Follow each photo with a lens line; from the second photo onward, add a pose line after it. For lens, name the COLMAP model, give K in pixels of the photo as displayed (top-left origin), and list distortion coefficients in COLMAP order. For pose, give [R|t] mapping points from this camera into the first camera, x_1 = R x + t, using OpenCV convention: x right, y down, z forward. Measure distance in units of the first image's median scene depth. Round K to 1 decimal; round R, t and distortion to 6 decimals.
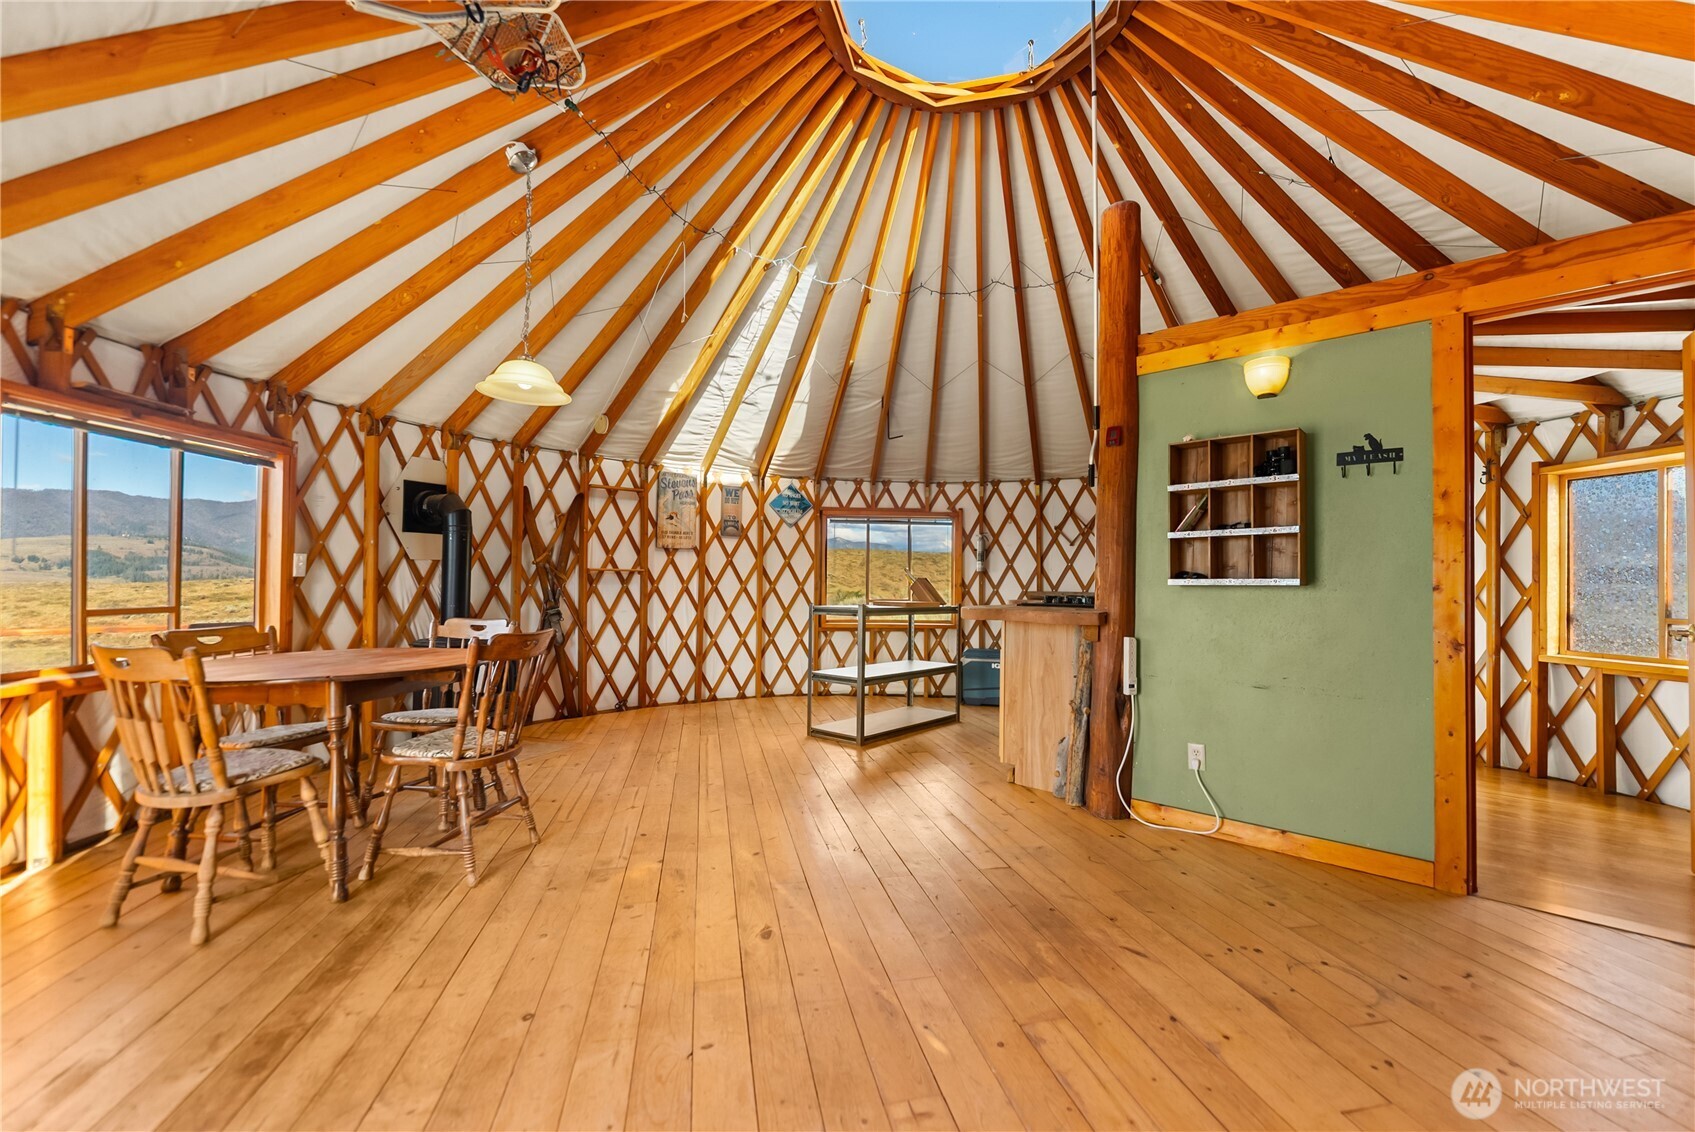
lens RADIAL K [[675.8, 0, 854.4], [0, 675.8, 571.6], [0, 0, 1]] dist [0.000489, -0.001191]
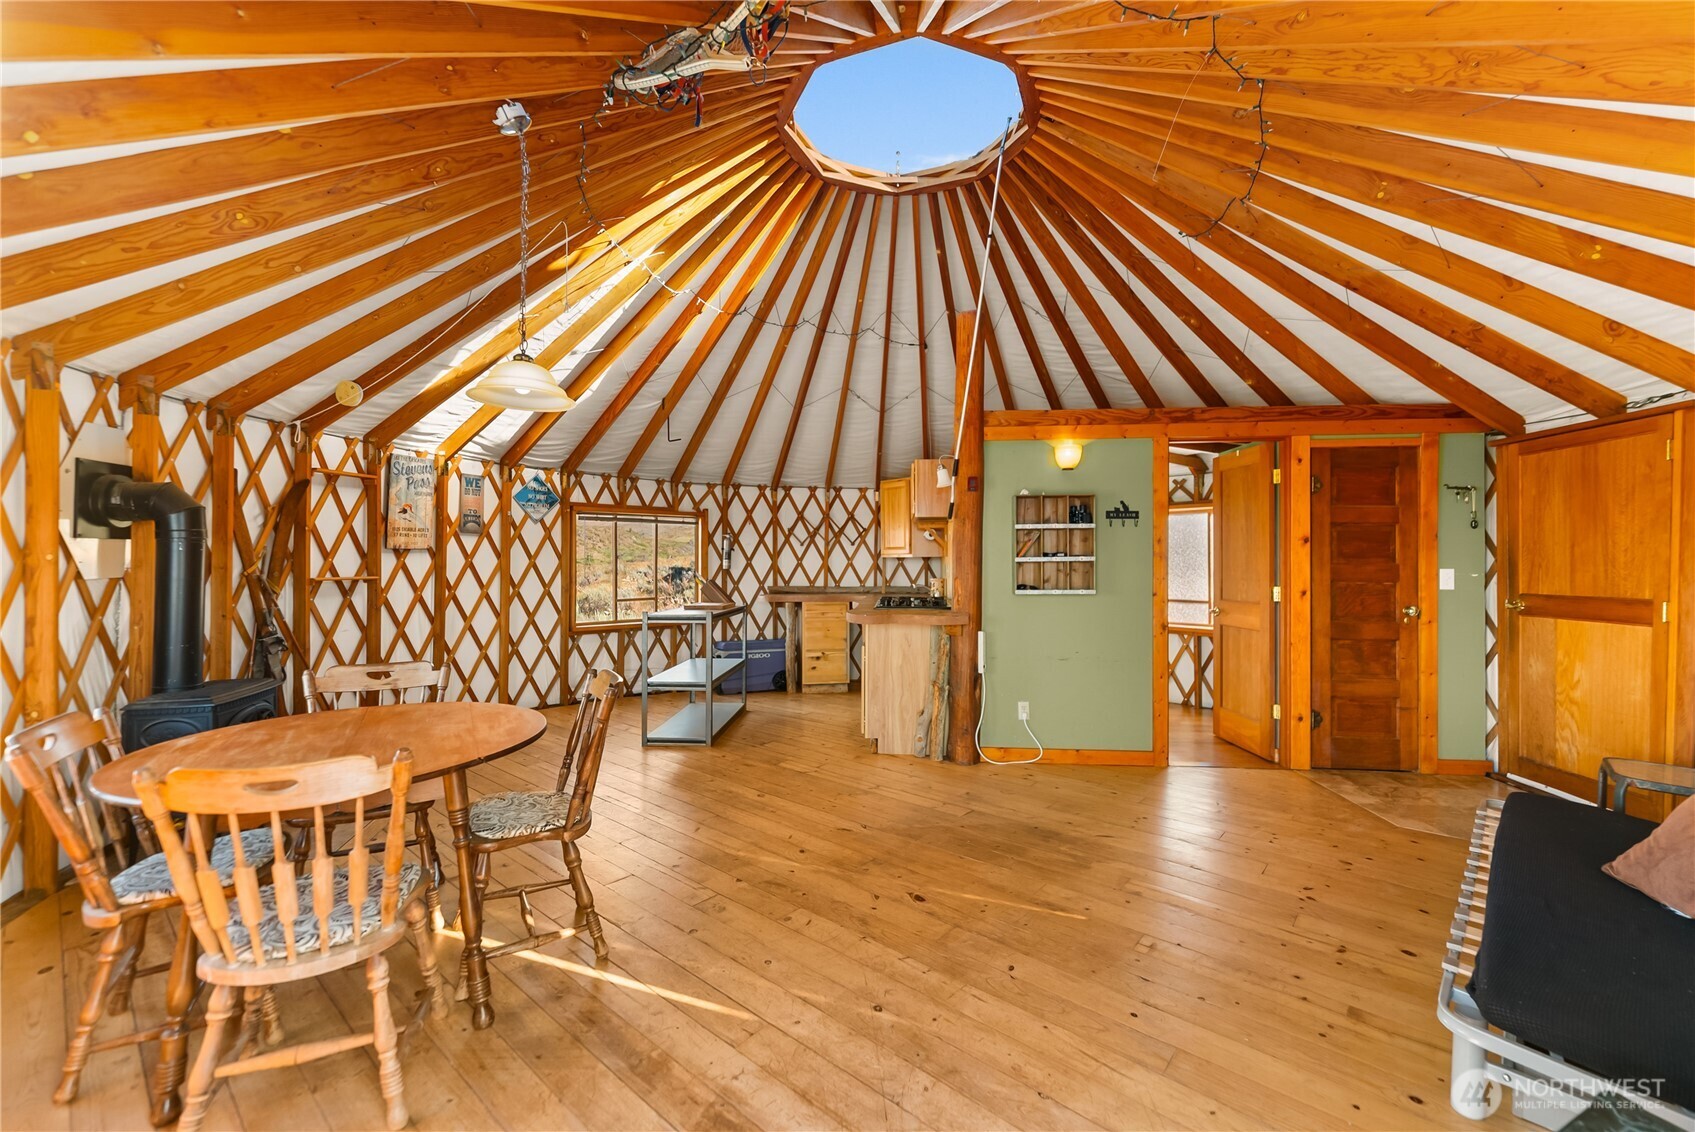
lens RADIAL K [[675.8, 0, 844.8], [0, 675.8, 564.4], [0, 0, 1]] dist [0.000489, -0.001191]
pose [[0.806908, -0.011989, 0.590555, -0.362077], [-0.002615, 0.999712, 0.023868, -0.041190], [-0.590671, -0.020804, 0.806644, 0.031445]]
